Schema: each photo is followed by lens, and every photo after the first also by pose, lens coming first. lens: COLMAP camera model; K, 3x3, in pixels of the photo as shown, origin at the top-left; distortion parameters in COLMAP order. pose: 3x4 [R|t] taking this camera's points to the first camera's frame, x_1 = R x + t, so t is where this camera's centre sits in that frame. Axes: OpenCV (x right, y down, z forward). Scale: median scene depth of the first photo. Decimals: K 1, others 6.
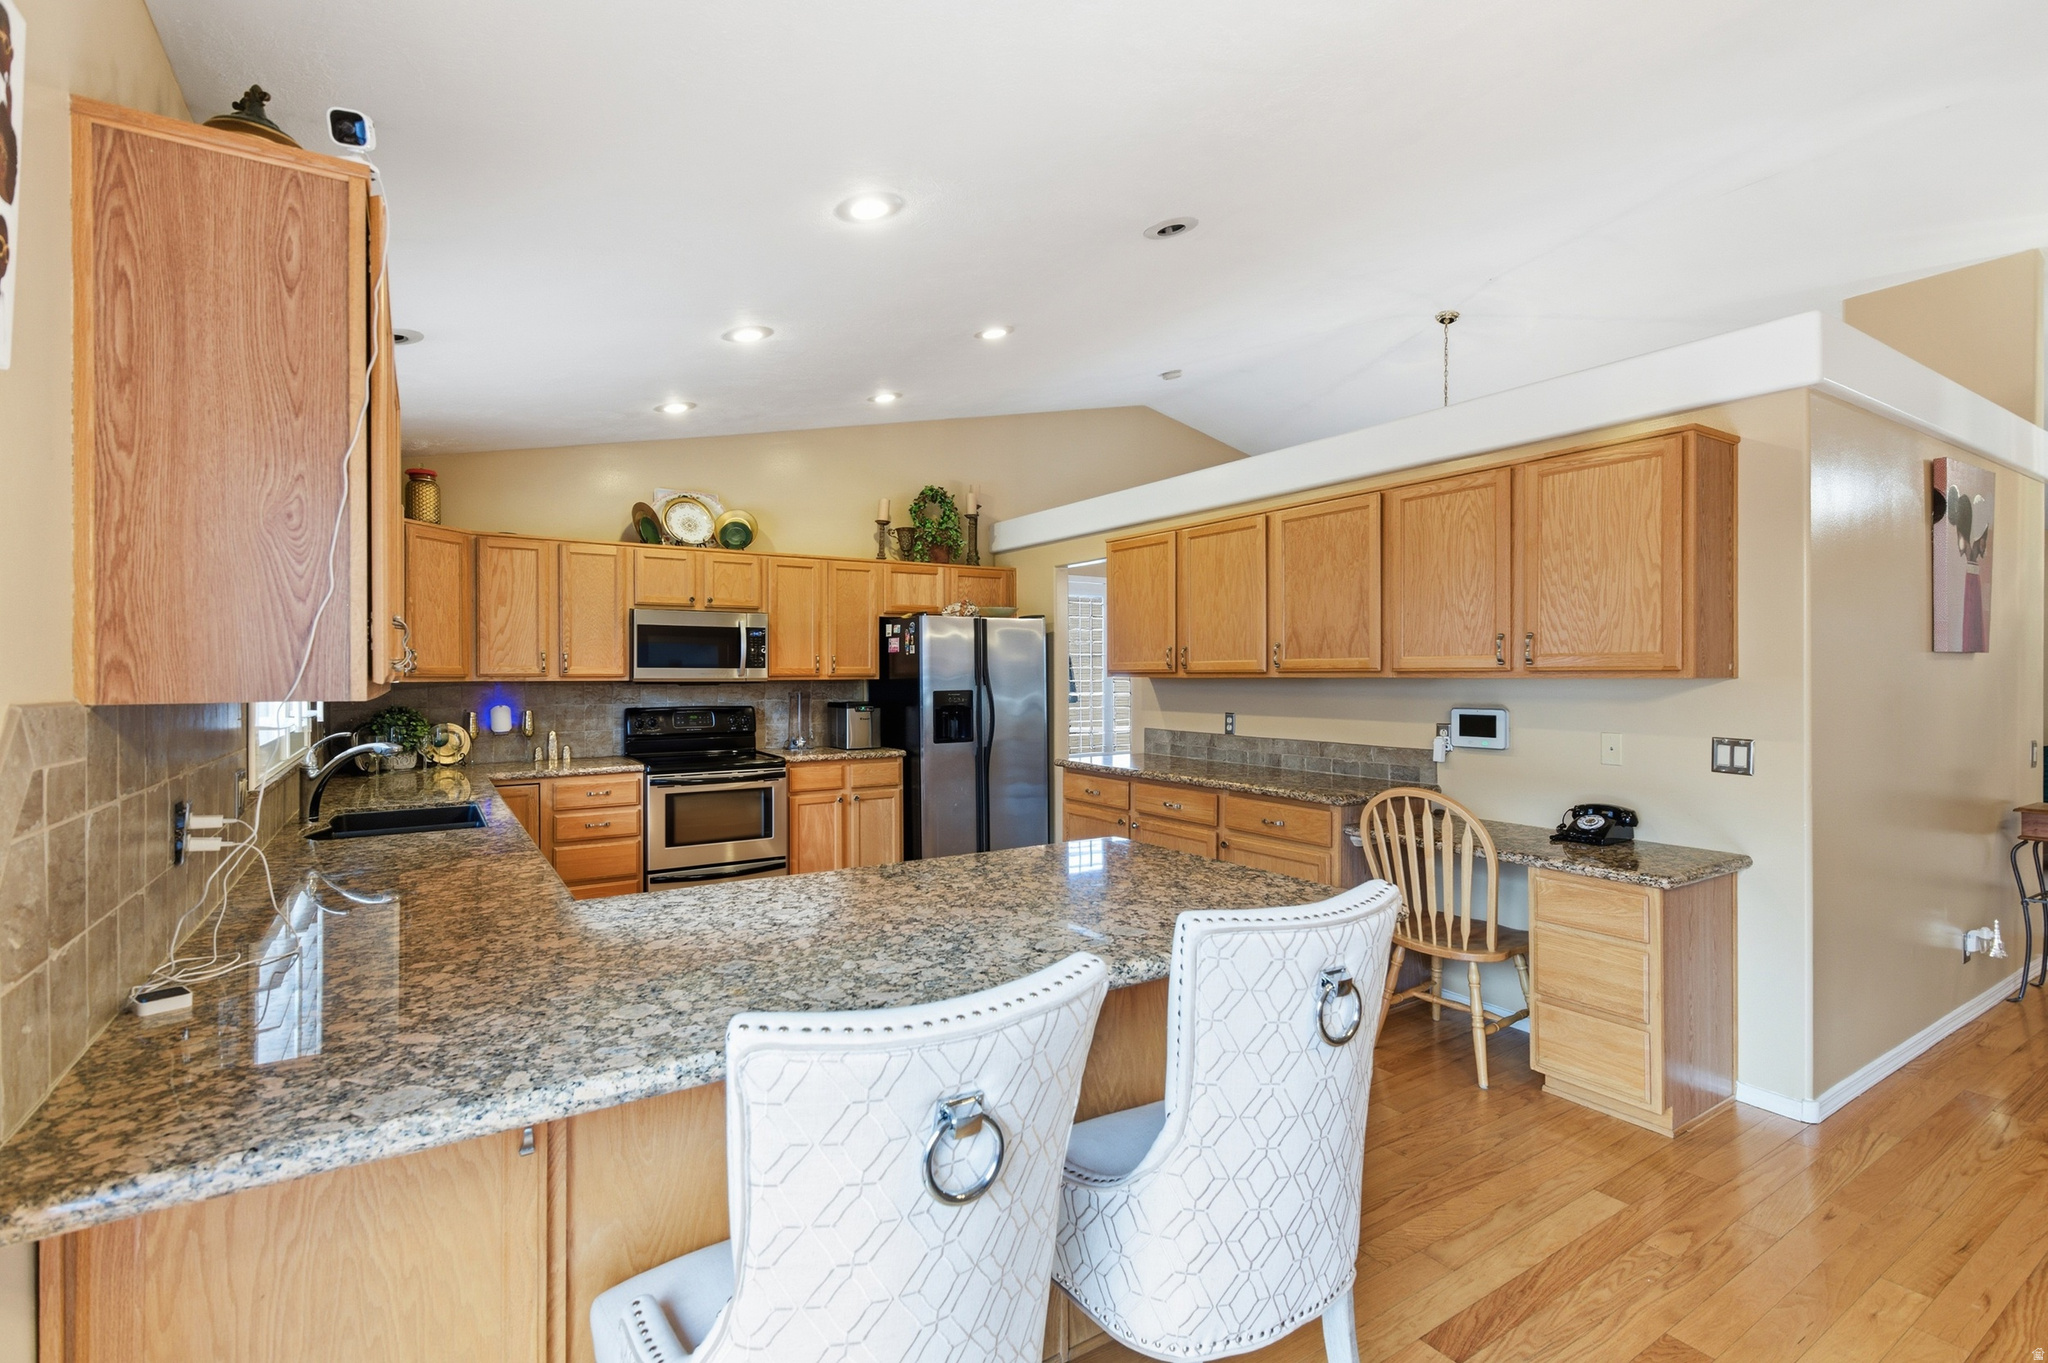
lens RADIAL K [[947.2, 0, 1027.0], [0, 947.2, 678.3], [0, 0, 1]] dist [0.010895, 0.000364]
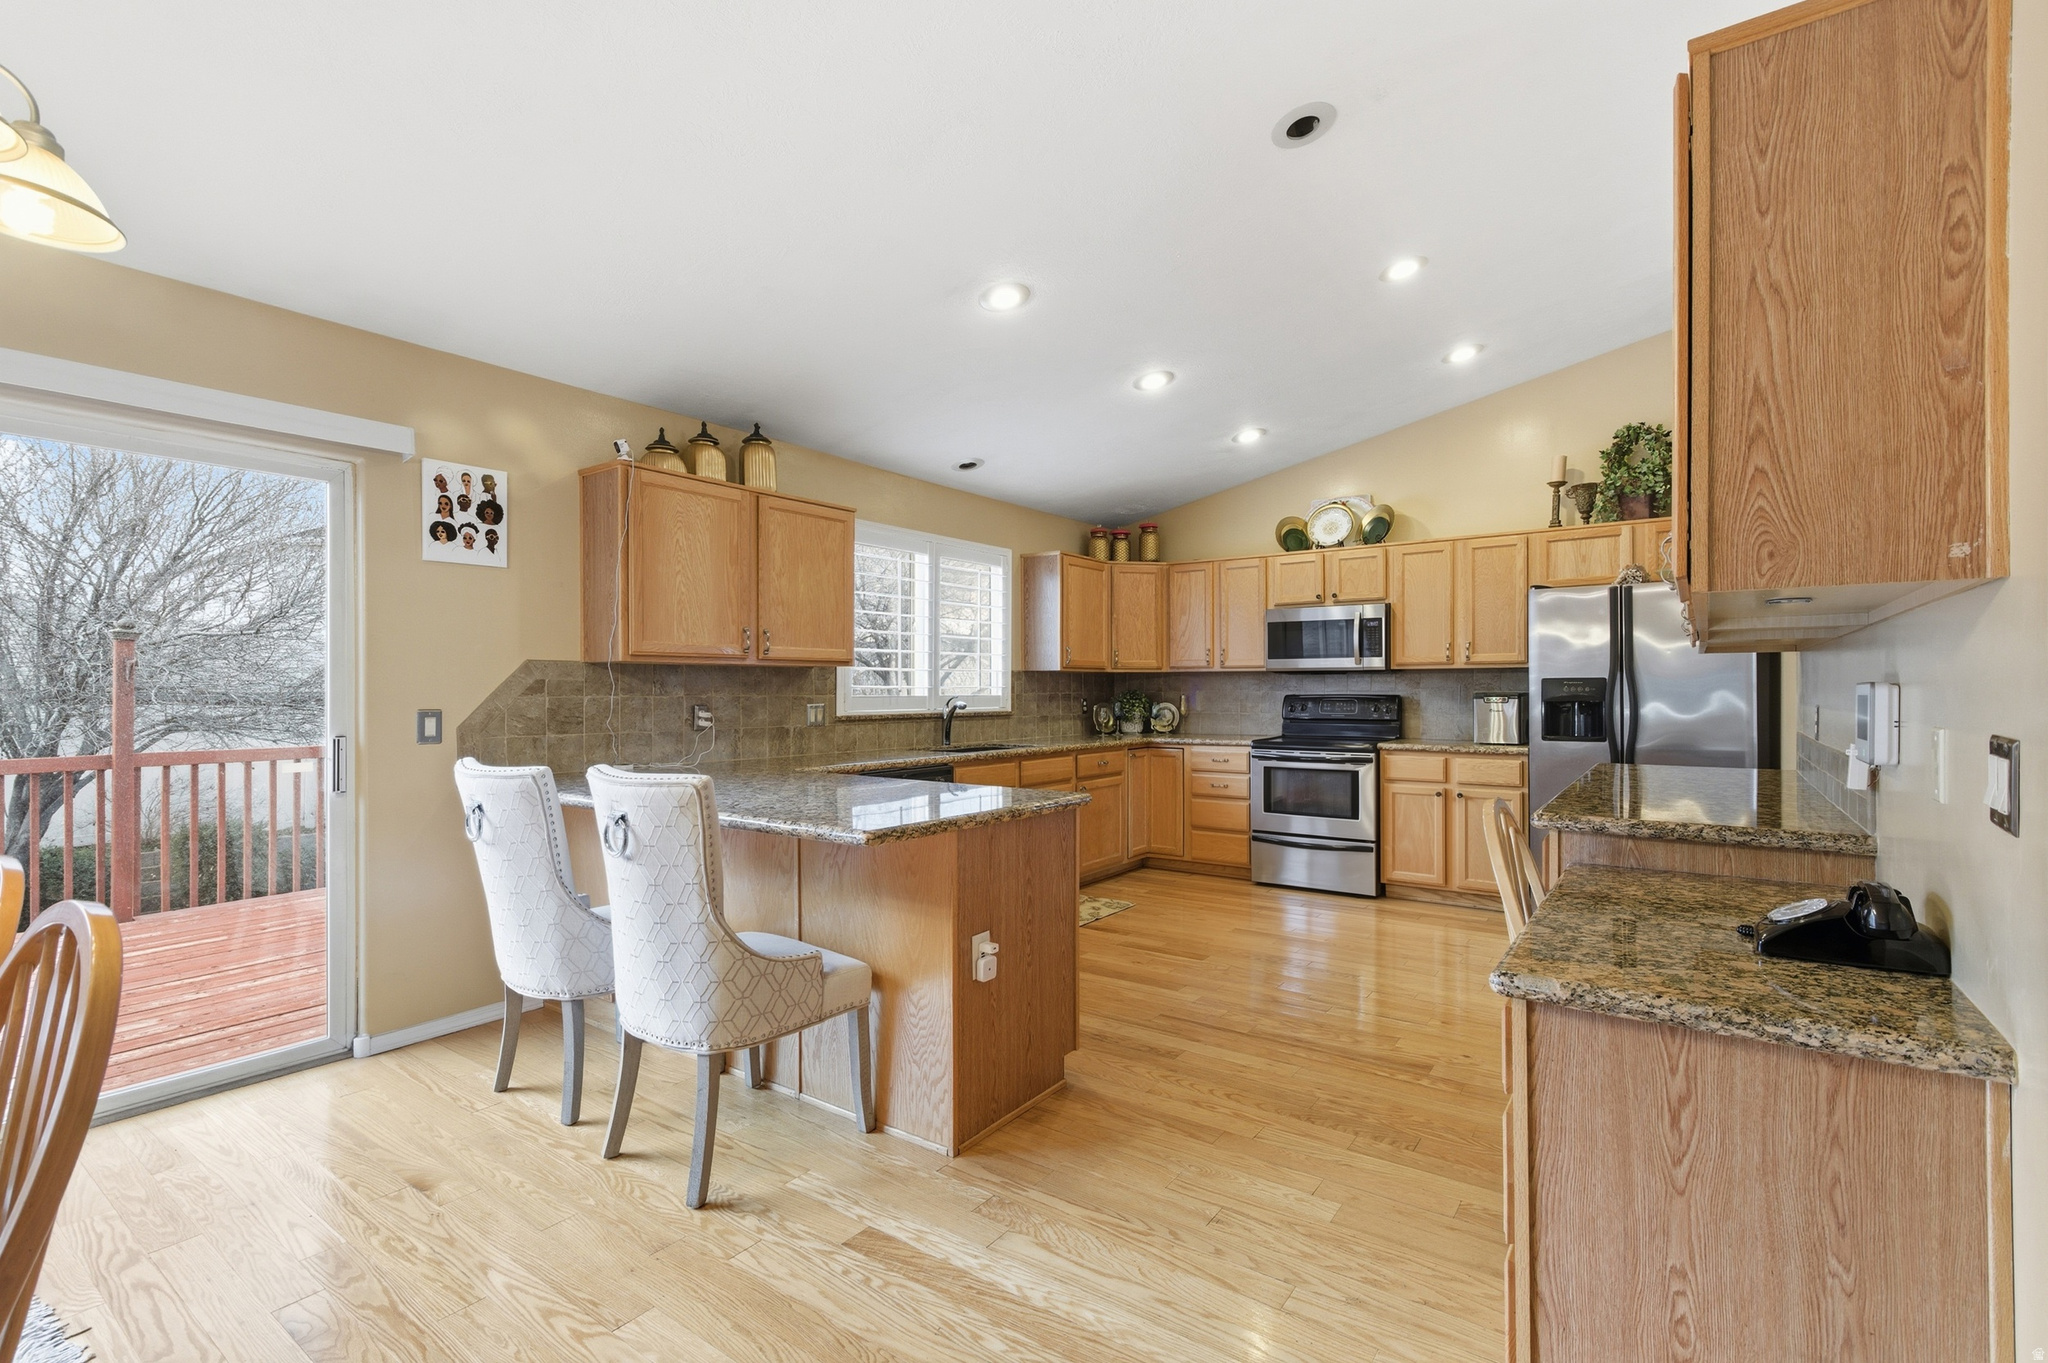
lens RADIAL K [[947.2, 0, 1022.2], [0, 947.2, 686.1], [0, 0, 1]] dist [0.010895, 0.000364]
pose [[0.348139, -0.002443, -0.937440, 0.554848], [-0.002713, 0.999990, -0.003614, 0.026142], [0.937439, 0.003802, 0.348129, 0.289427]]
